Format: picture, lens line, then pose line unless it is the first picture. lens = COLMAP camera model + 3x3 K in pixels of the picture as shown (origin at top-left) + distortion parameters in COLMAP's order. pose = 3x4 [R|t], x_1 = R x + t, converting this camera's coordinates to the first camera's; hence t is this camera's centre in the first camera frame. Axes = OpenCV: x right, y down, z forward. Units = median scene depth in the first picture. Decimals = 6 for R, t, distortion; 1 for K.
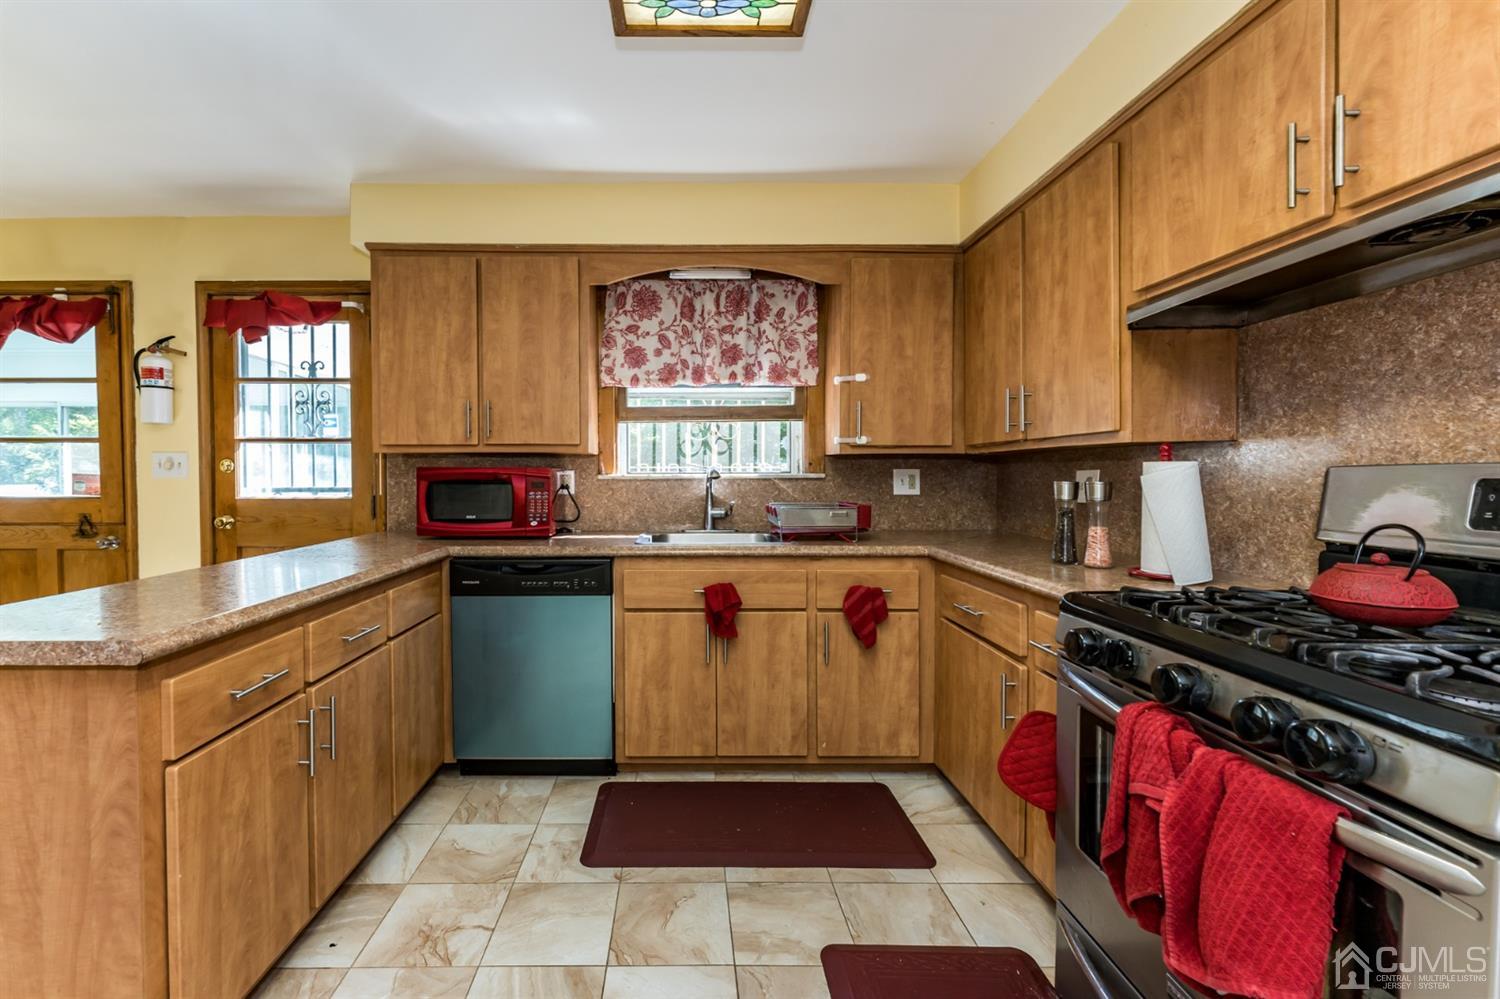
lens RADIAL K [[626.1, 0, 682.9], [0, 626.1, 486.3], [0, 0, 1]] dist [0.000932, -0.000254]
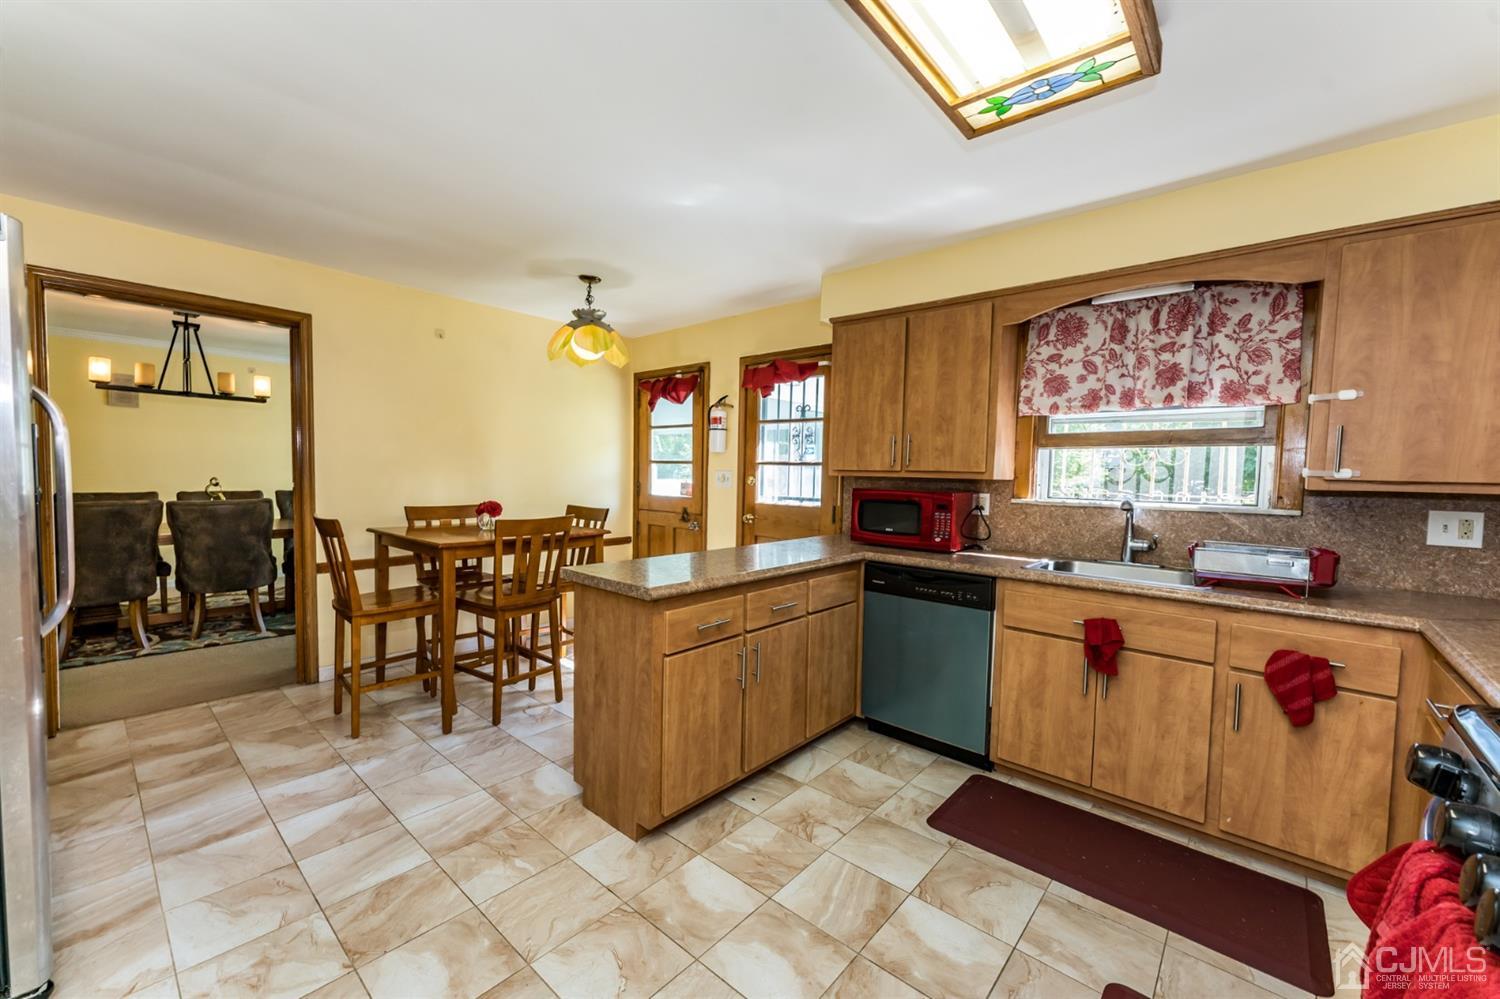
lens RADIAL K [[596.4, 0, 745.1], [0, 596.4, 503.9], [0, 0, 1]] dist [0.002221, -0.000213]
pose [[0.748134, 0.054128, -0.661337, 0.244235], [-0.034987, 0.998499, 0.042144, -0.045092], [0.662625, -0.008391, 0.748904, -0.083760]]
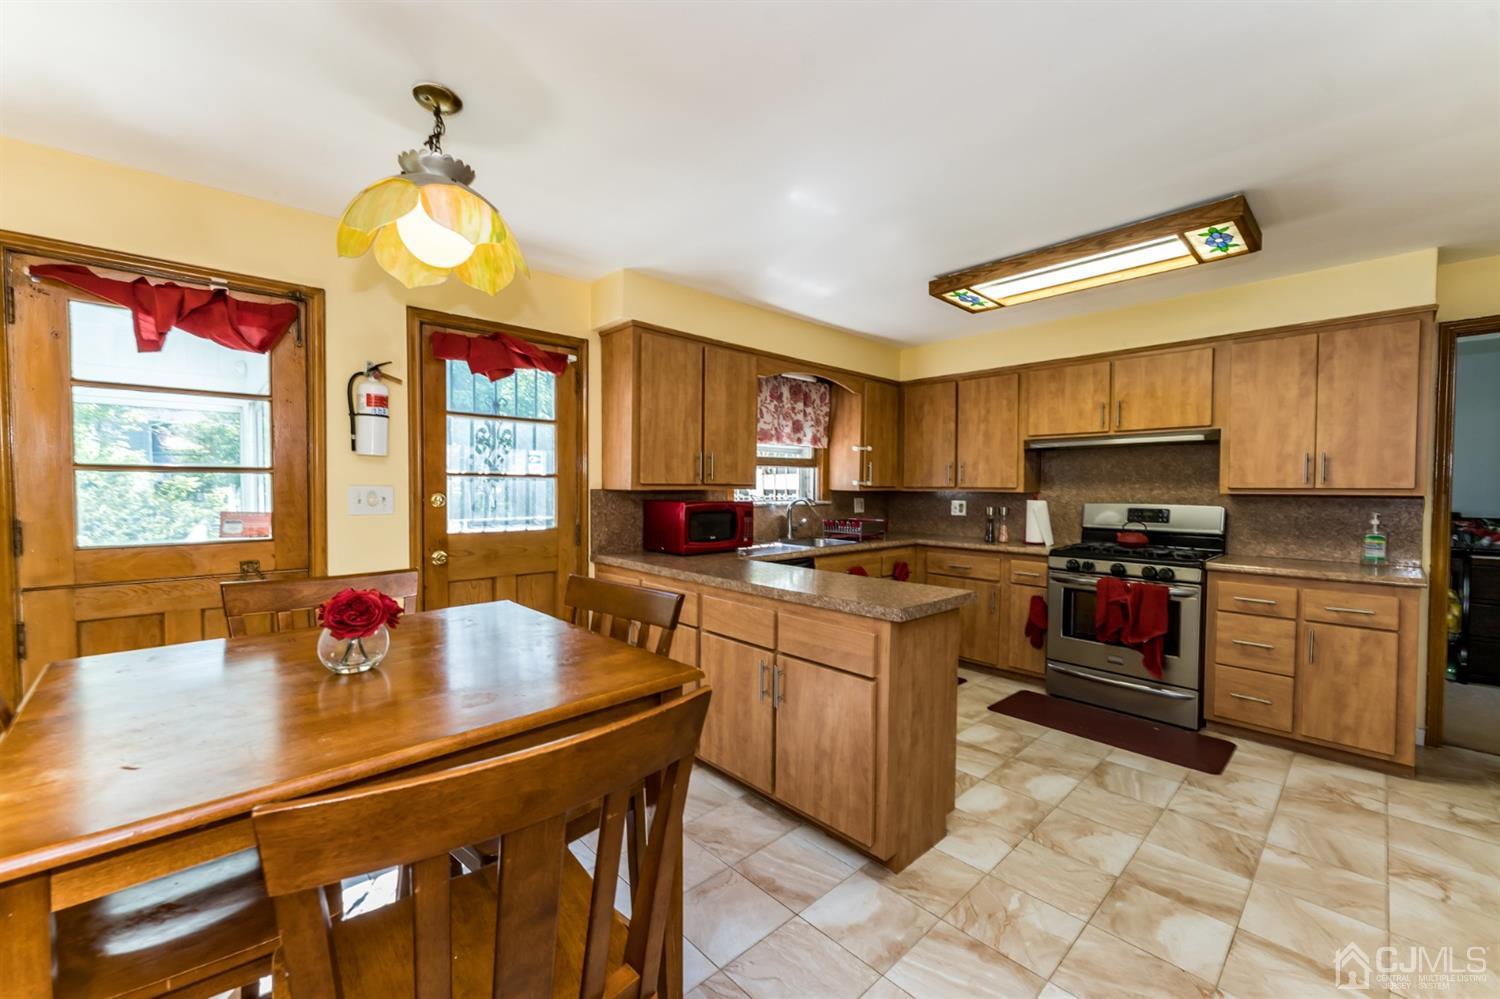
lens RADIAL K [[596.4, 0, 745.1], [0, 596.4, 503.9], [0, 0, 1]] dist [0.002221, -0.000213]
pose [[0.730110, -0.014502, 0.683176, -1.264808], [0.005830, 0.999871, 0.014994, -0.047331], [-0.683305, -0.006964, 0.730100, -0.008114]]
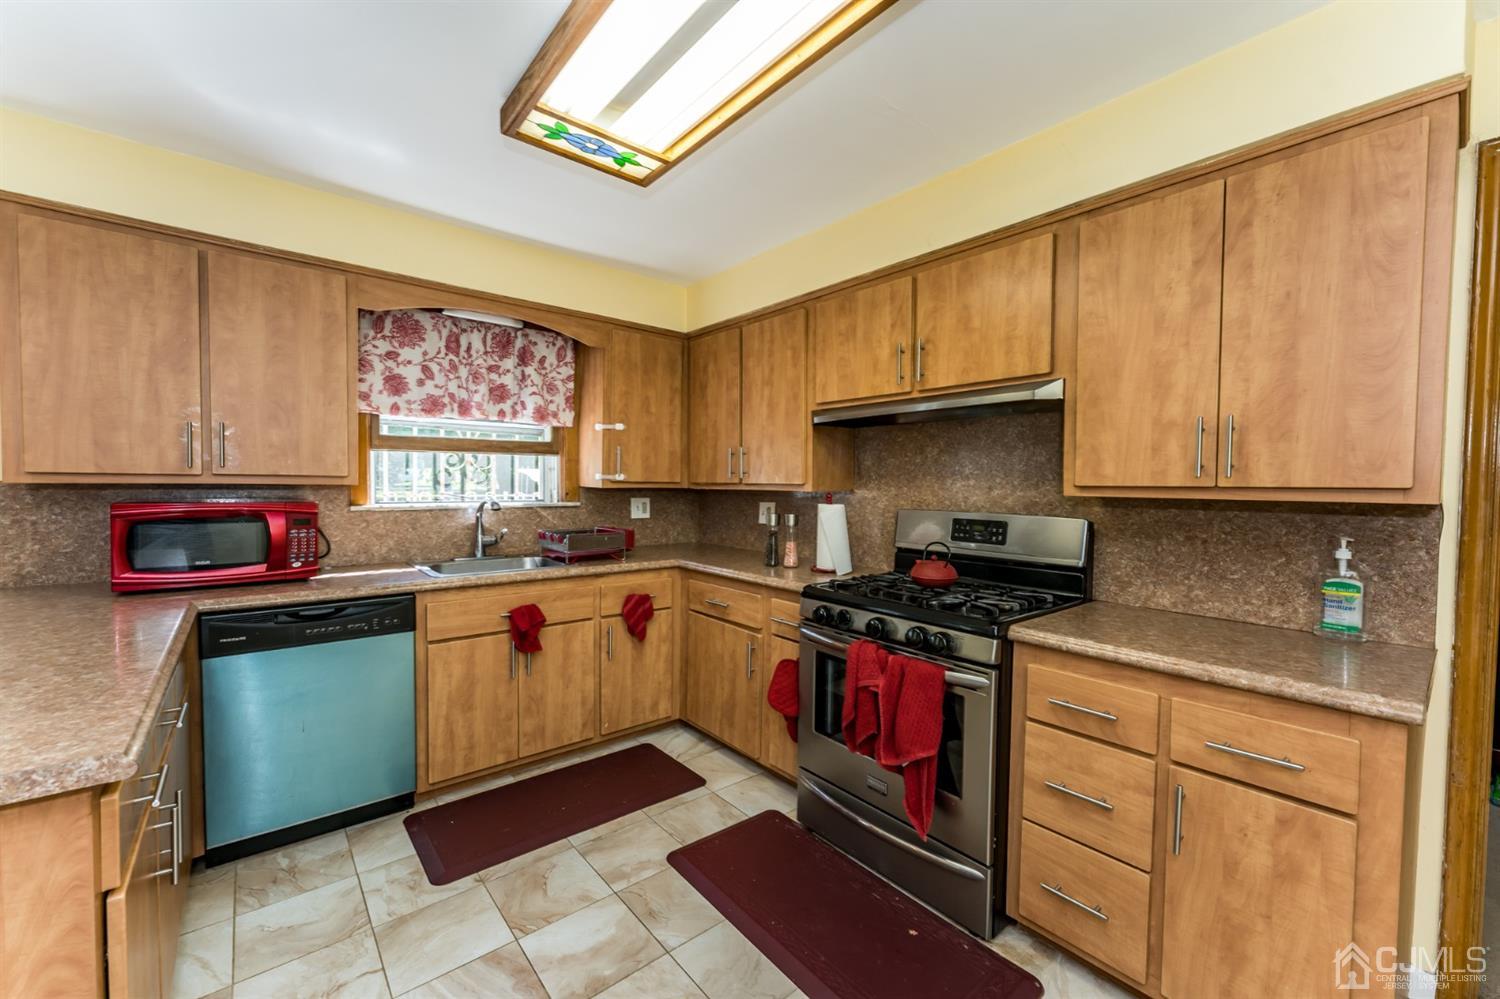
lens RADIAL K [[596.4, 0, 745.1], [0, 596.4, 503.9], [0, 0, 1]] dist [0.002221, -0.000213]
pose [[0.769807, -0.011850, 0.638166, -0.309451], [-0.000539, 0.999815, 0.019215, -0.048067], [-0.638276, -0.015136, 0.769659, -0.079805]]
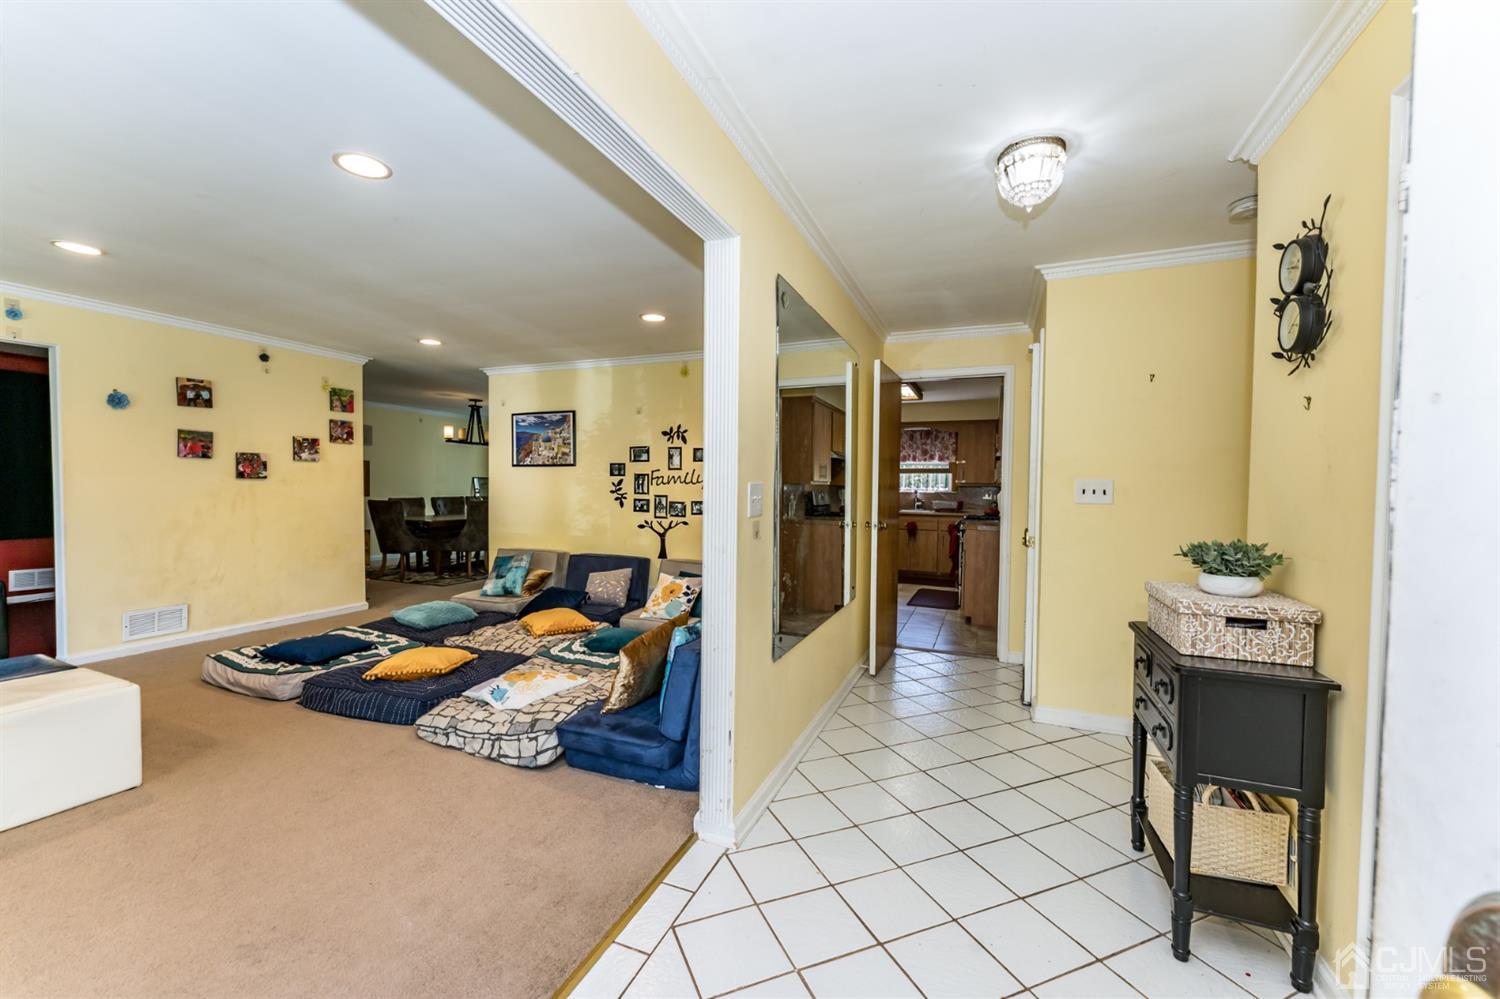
lens RADIAL K [[596.4, 0, 745.1], [0, 596.4, 503.9], [0, 0, 1]] dist [0.002221, -0.000213]
pose [[0.924028, 0.024985, -0.381509, 0.463309], [-0.020373, 0.999662, 0.016125, 0.014335], [0.381783, -0.007128, 0.924225, -2.449756]]
